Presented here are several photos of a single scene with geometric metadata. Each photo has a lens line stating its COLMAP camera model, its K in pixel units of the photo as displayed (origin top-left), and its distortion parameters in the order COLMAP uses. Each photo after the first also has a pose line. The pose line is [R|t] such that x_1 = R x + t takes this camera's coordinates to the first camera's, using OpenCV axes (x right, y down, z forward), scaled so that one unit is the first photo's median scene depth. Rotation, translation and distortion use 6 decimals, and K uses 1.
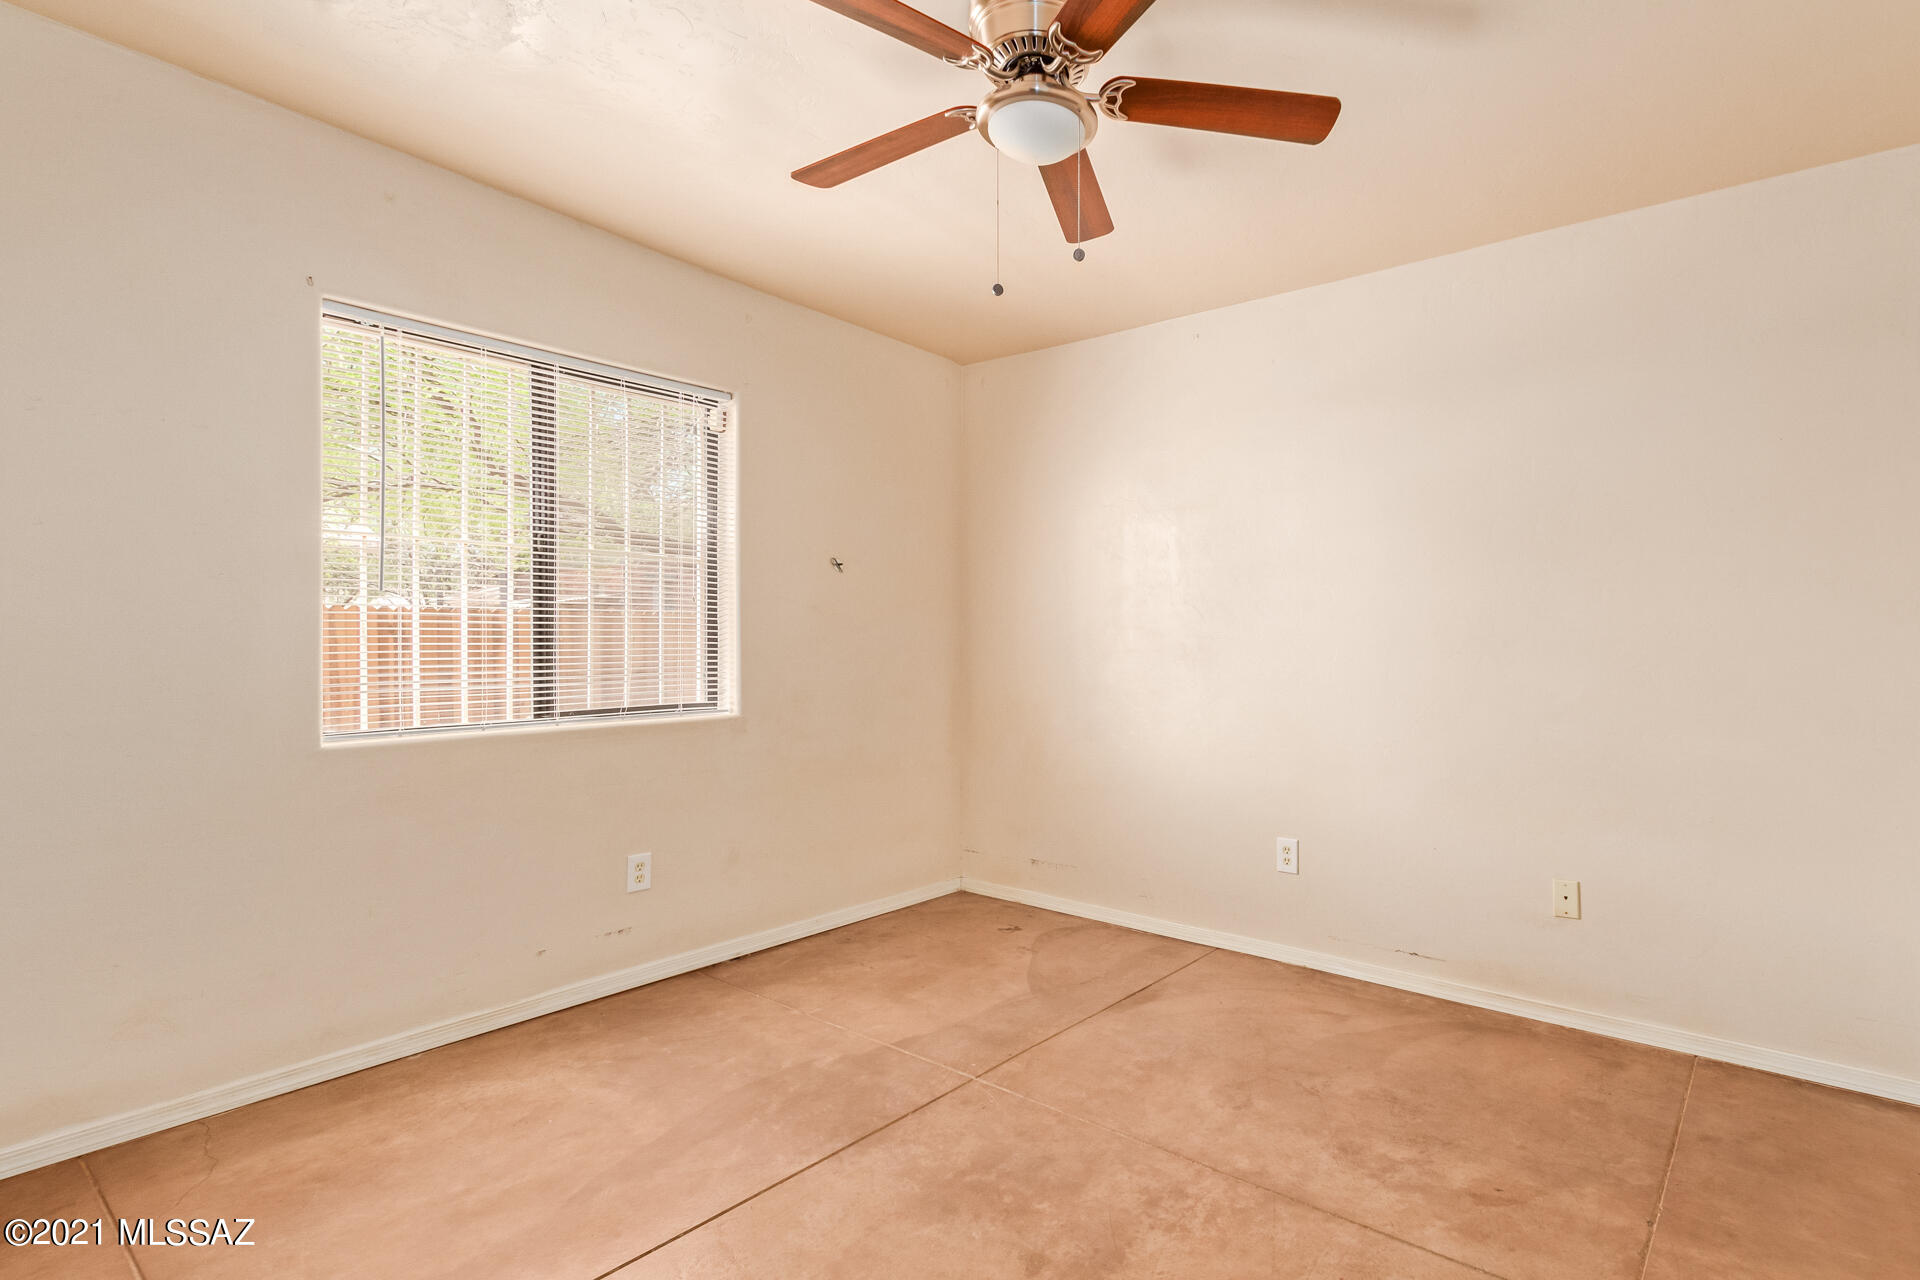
lens RADIAL K [[882.3, 0, 960.0], [0, 882.3, 640.0], [0, 0, 1]] dist [-0.001713, -0.000707]
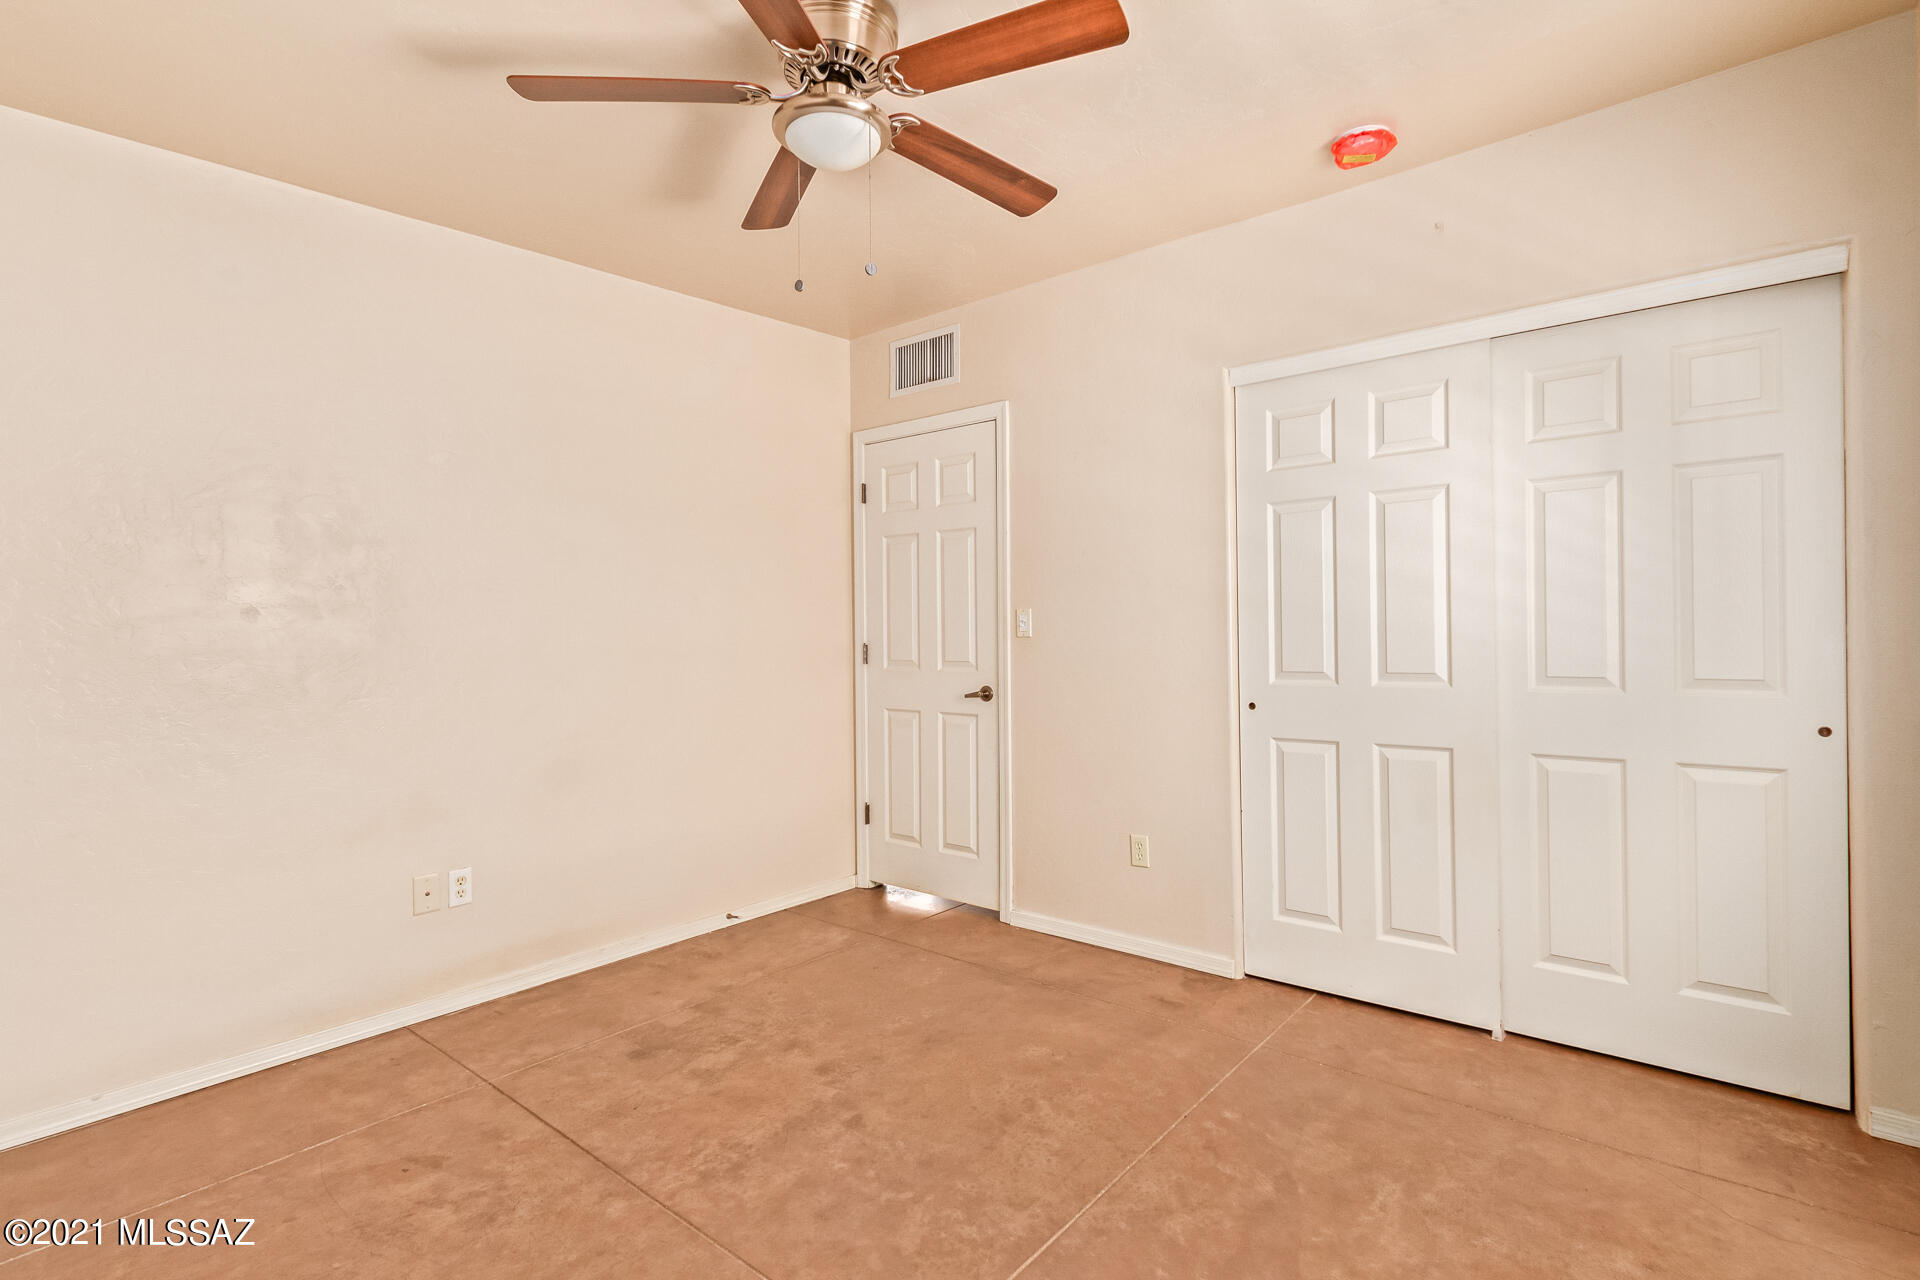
lens RADIAL K [[882.3, 0, 960.0], [0, 882.3, 640.0], [0, 0, 1]] dist [-0.001713, -0.000707]
pose [[-0.995090, 0.009016, -0.098562, 0.045623], [0.008416, 0.999943, 0.006501, -0.013828], [0.098615, 0.005640, -0.995110, 2.039129]]
